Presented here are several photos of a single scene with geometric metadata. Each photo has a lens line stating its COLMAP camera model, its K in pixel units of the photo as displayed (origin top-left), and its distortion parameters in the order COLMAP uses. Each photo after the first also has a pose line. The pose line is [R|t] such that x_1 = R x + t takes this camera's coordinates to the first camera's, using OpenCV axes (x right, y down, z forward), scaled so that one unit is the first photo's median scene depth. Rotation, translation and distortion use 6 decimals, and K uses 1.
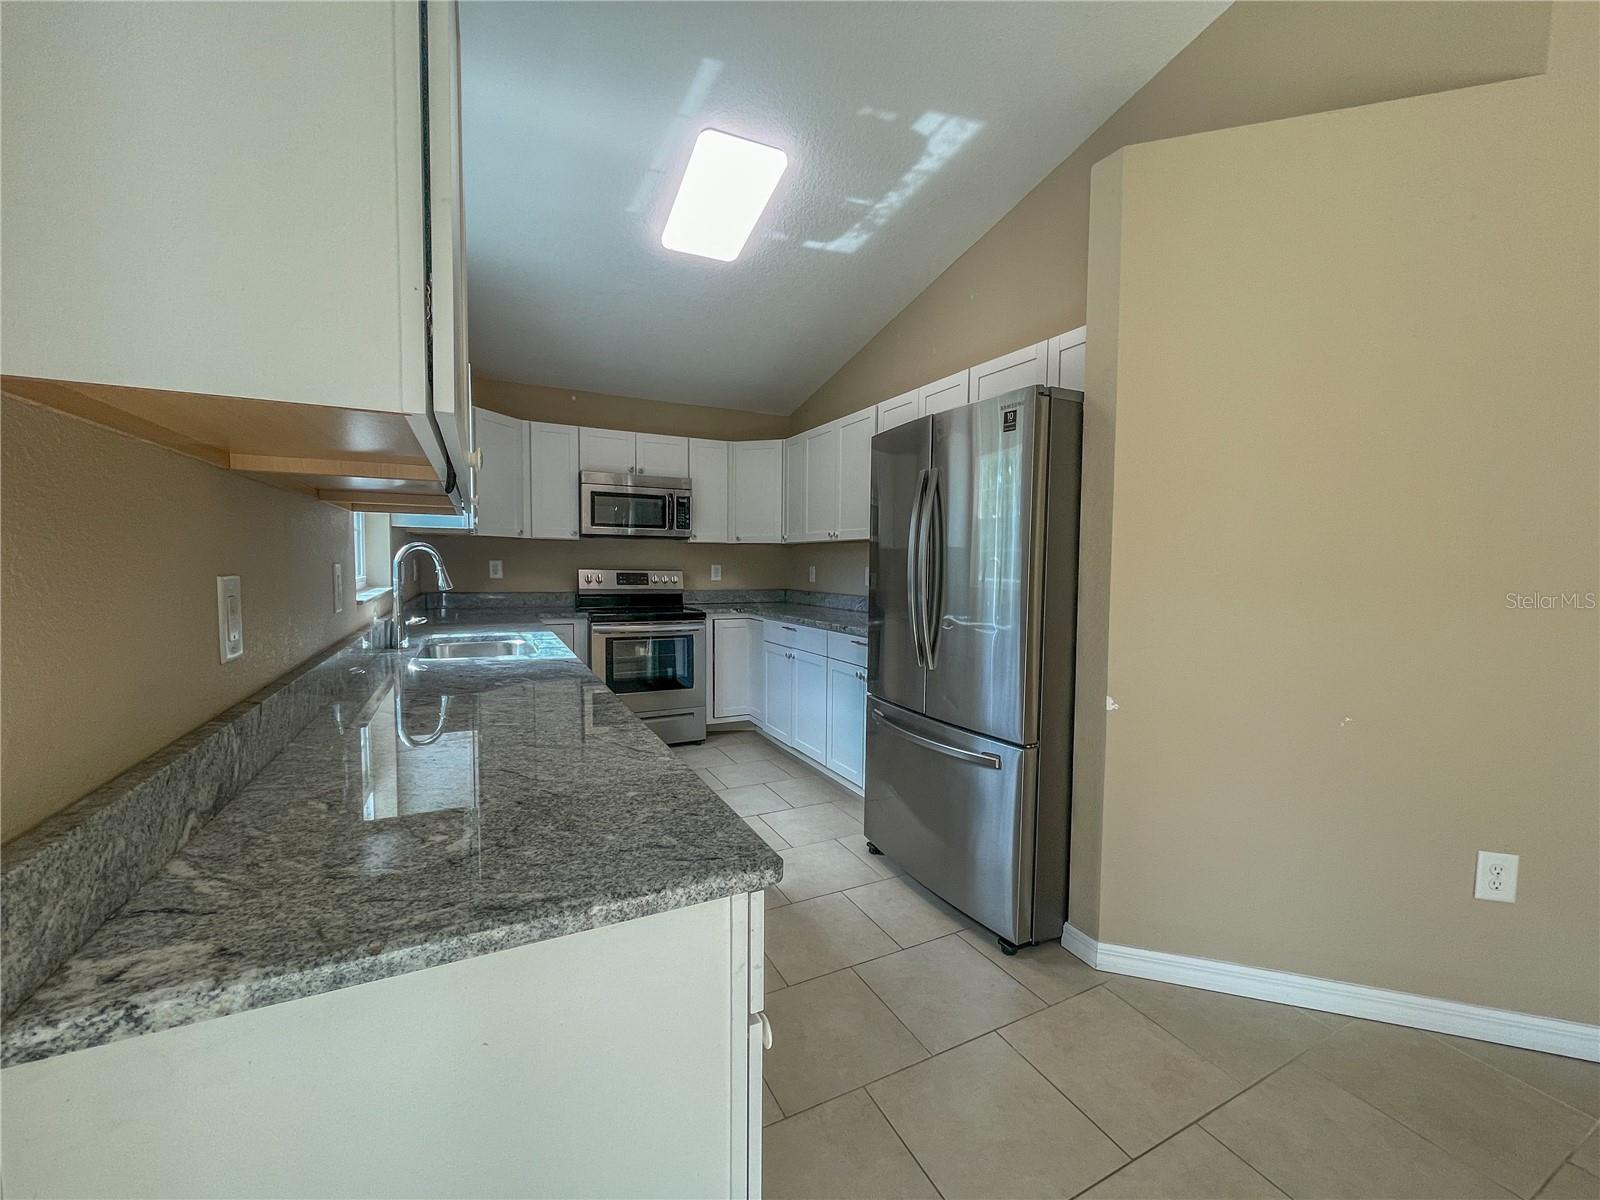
lens RADIAL K [[645.8, 0, 802.0], [0, 645.8, 601.8], [0, 0, 1]] dist [-0.000995, -0.000237]
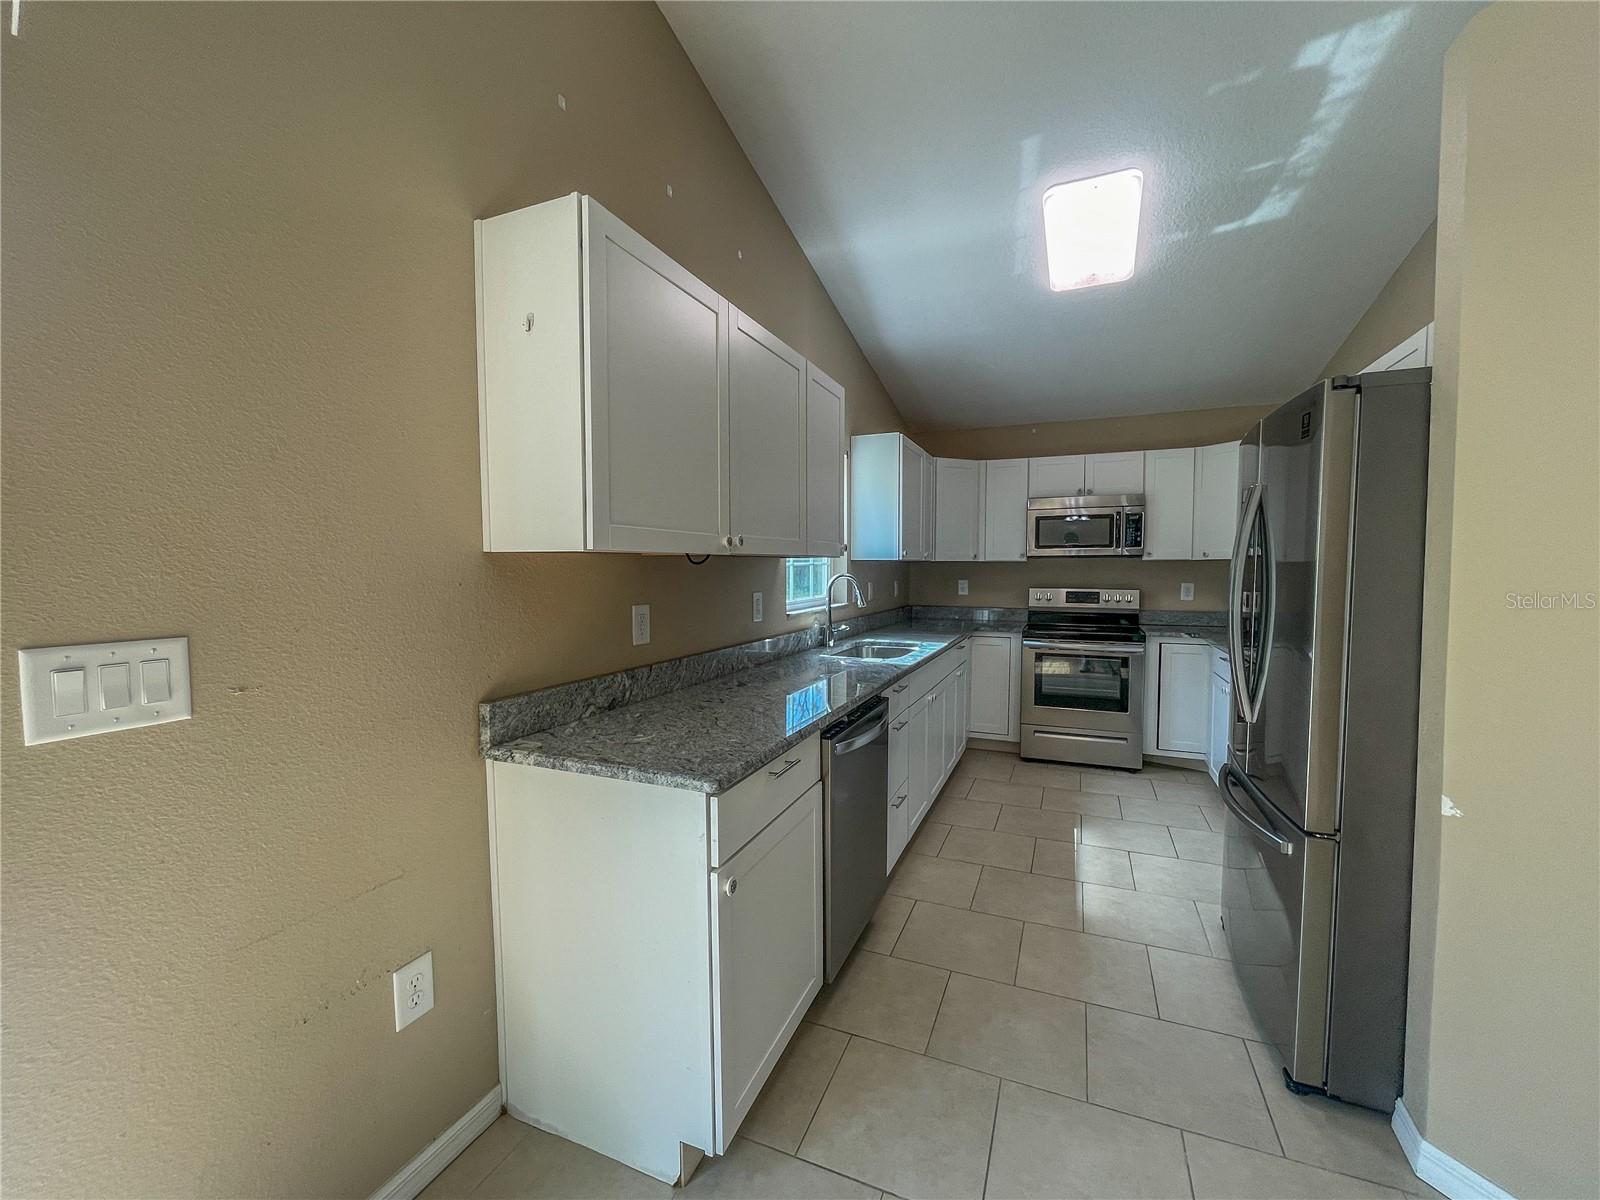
lens RADIAL K [[645.4, 0, 804.2], [0, 645.4, 599.4], [0, 0, 1]] dist [-0.002057, 0.000151]
pose [[0.650355, 0.026605, -0.759164, 0.326416], [-0.038852, 0.999243, 0.001735, -0.024706], [0.758636, 0.028367, 0.650897, 0.003992]]
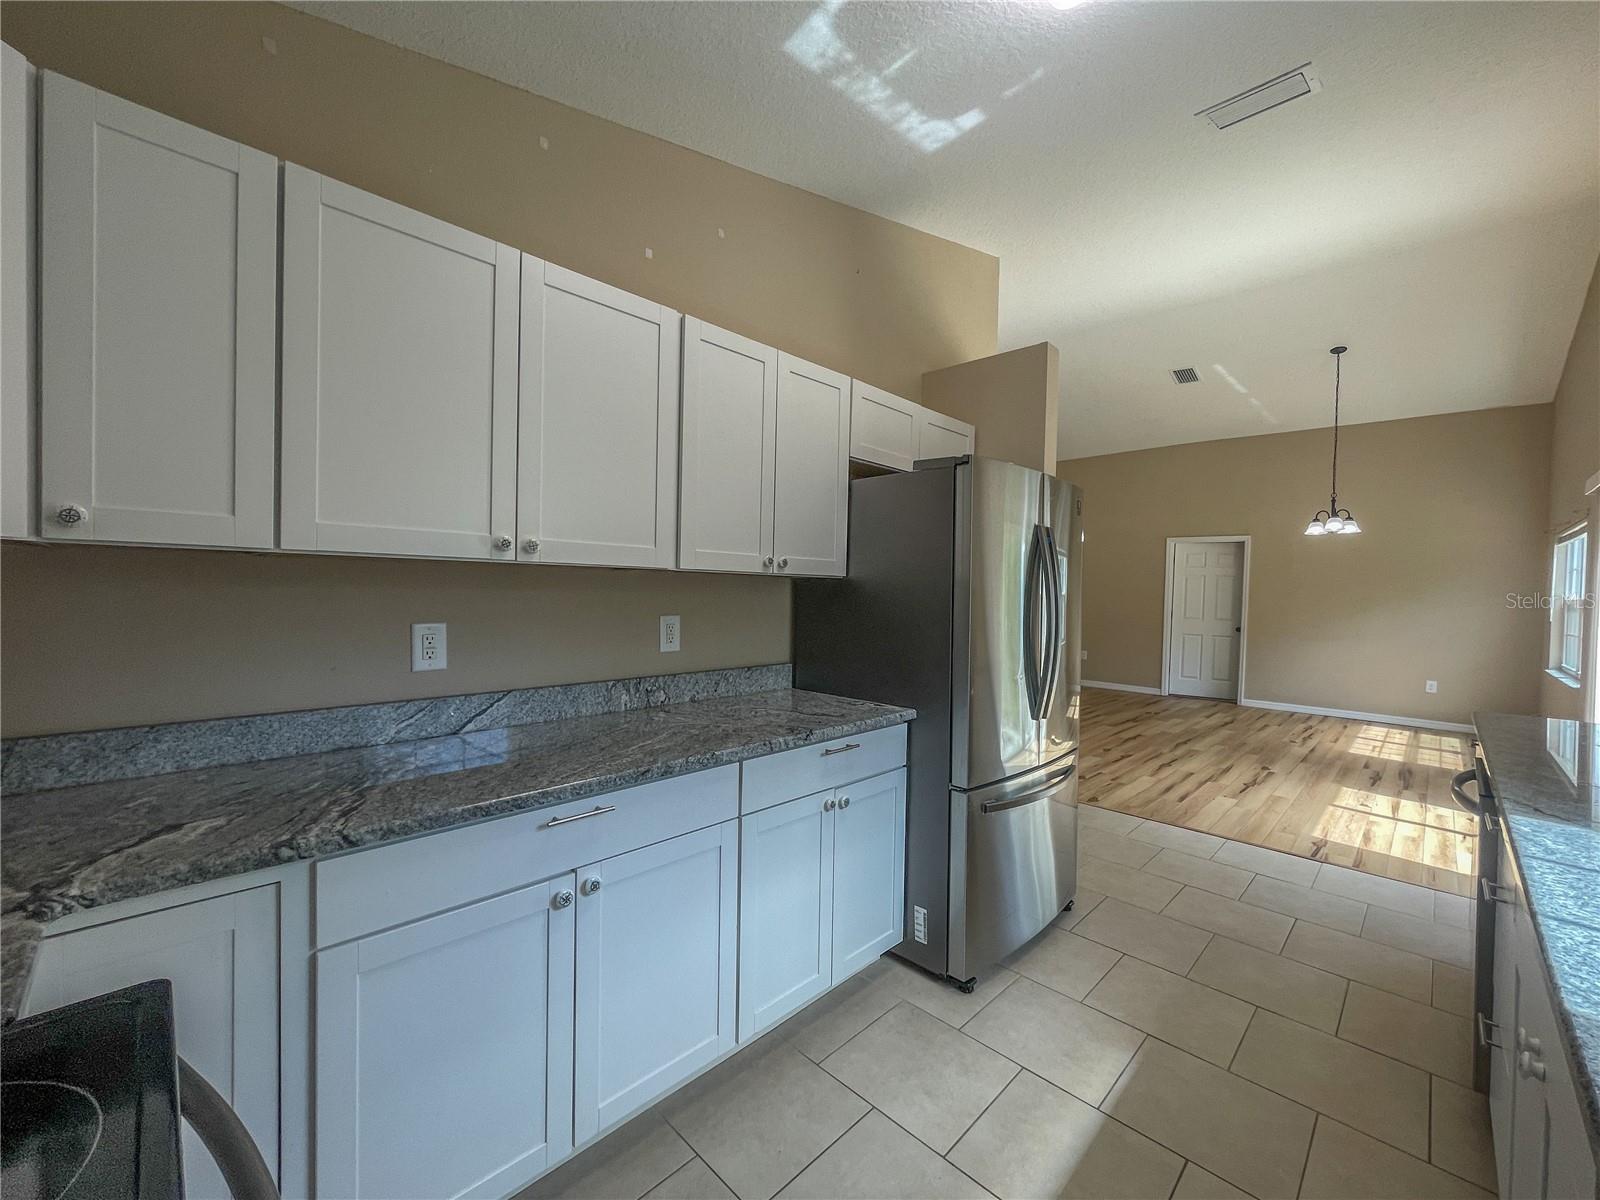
lens RADIAL K [[644.2, 0, 804.0], [0, 644.2, 601.8], [0, 0, 1]] dist [-0.000257, -0.002443]
pose [[-0.322322, -0.032371, 0.946076, -0.464703], [0.035611, 0.998293, 0.046290, -0.104165], [-0.945960, 0.048611, -0.320619, 1.207960]]
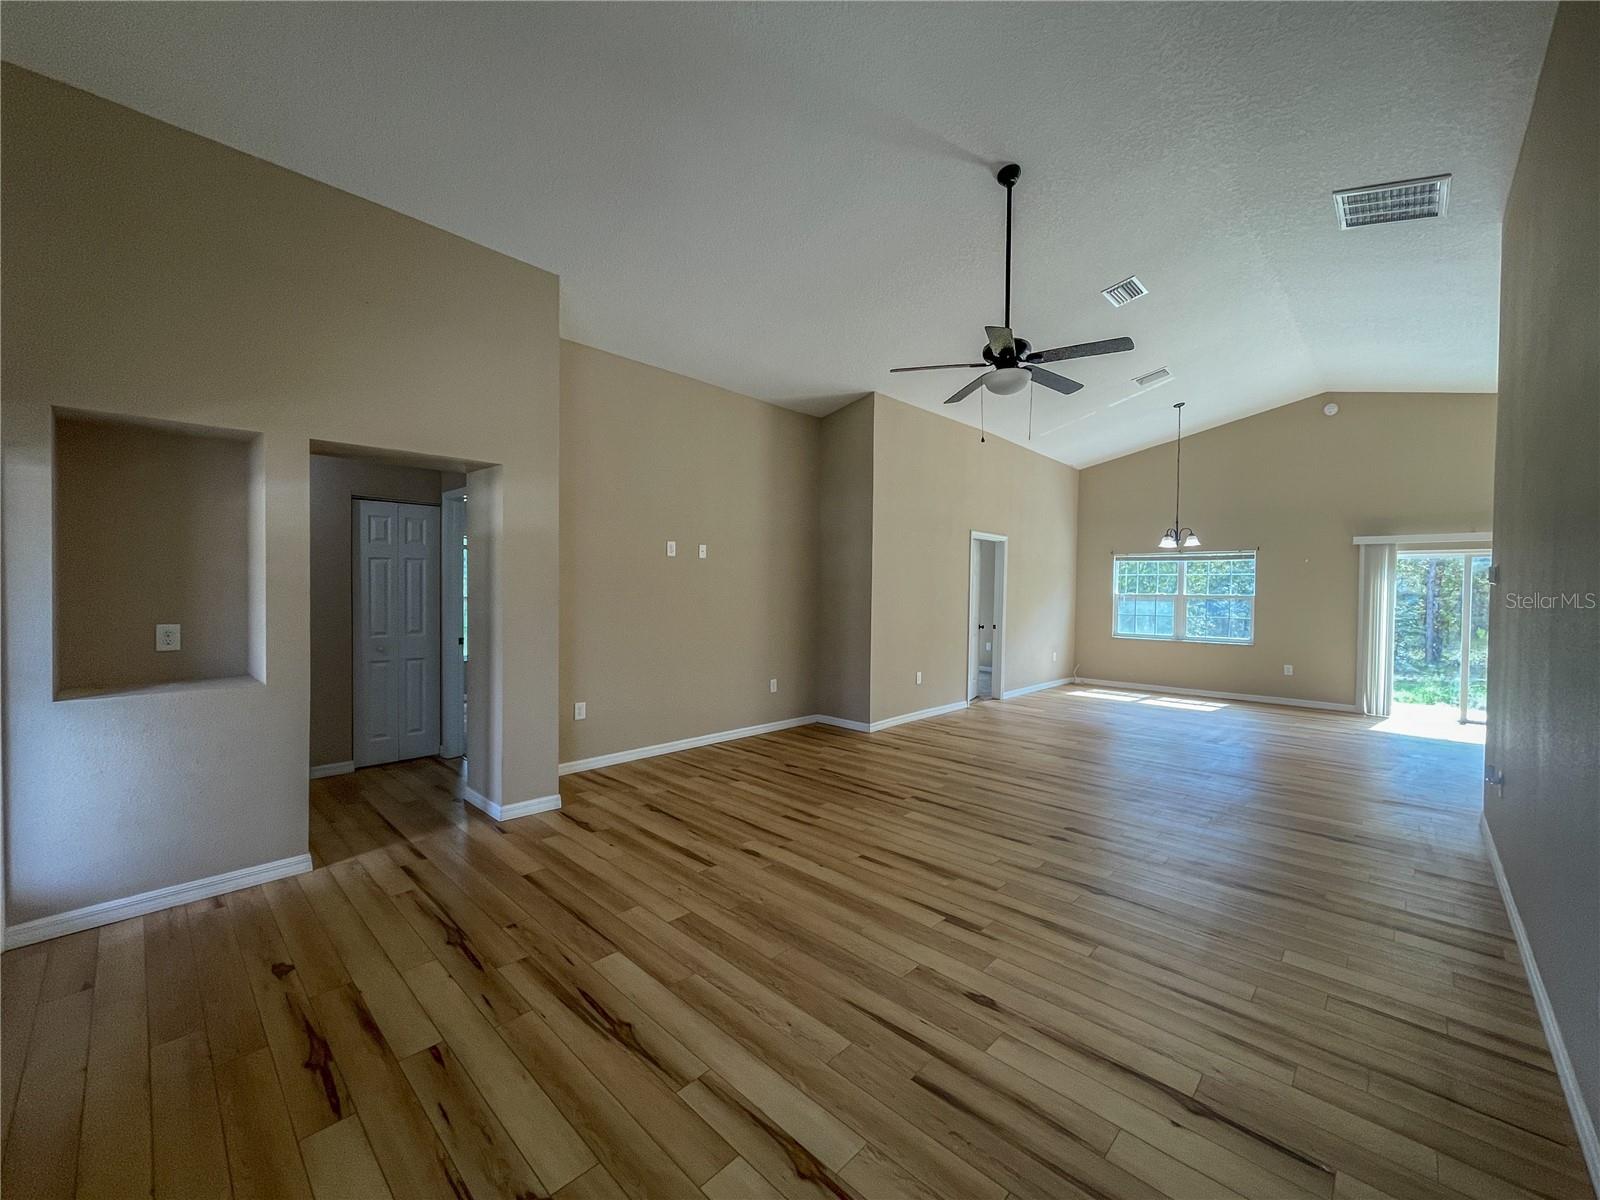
lens RADIAL K [[644.2, 0, 804.0], [0, 644.2, 601.8], [0, 0, 1]] dist [-0.000257, -0.002443]
pose [[-0.941069, -0.012942, -0.337968, 2.964610], [-0.041518, 0.996130, 0.077462, -0.087346], [0.335658, 0.086928, -0.937965, 0.962600]]
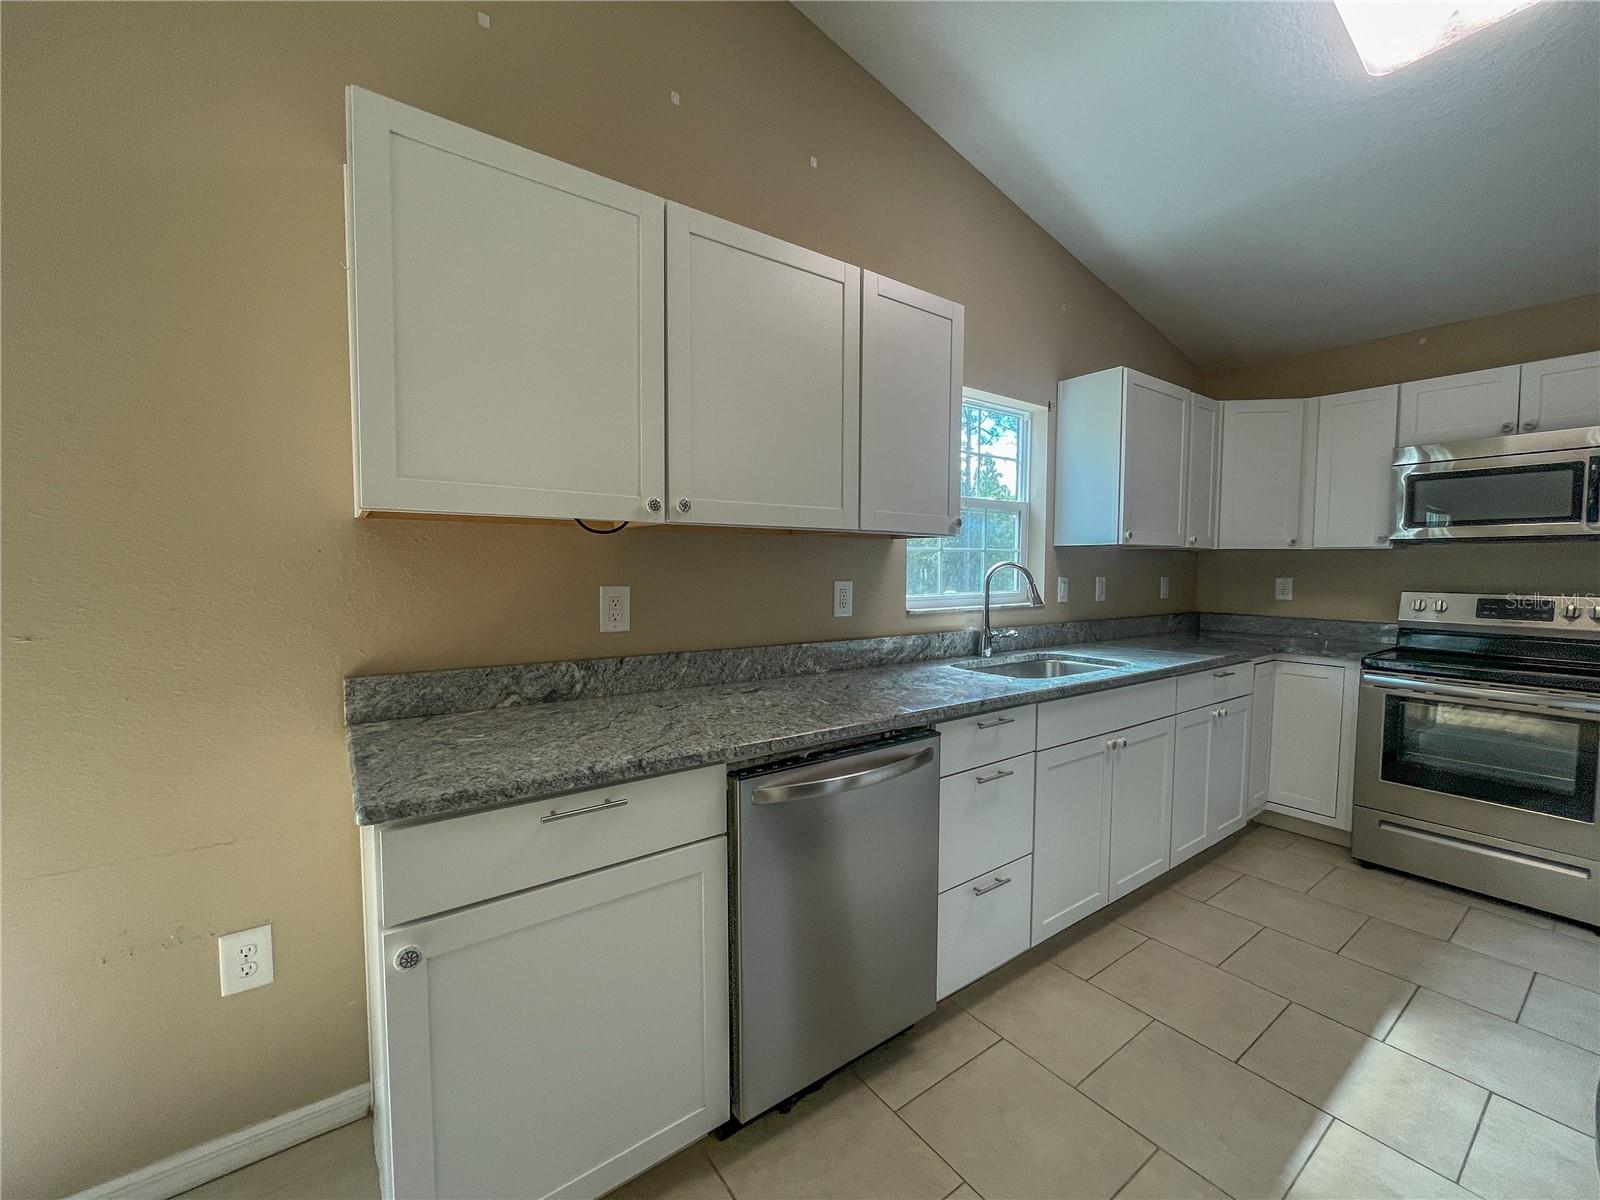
lens RADIAL K [[644.2, 0, 804.0], [0, 644.2, 601.8], [0, 0, 1]] dist [-0.000257, -0.002443]
pose [[0.167593, 0.041496, -0.984983, 0.307042], [-0.065704, 0.997362, 0.030838, -0.026006], [0.983664, 0.059550, 0.169877, 0.365165]]
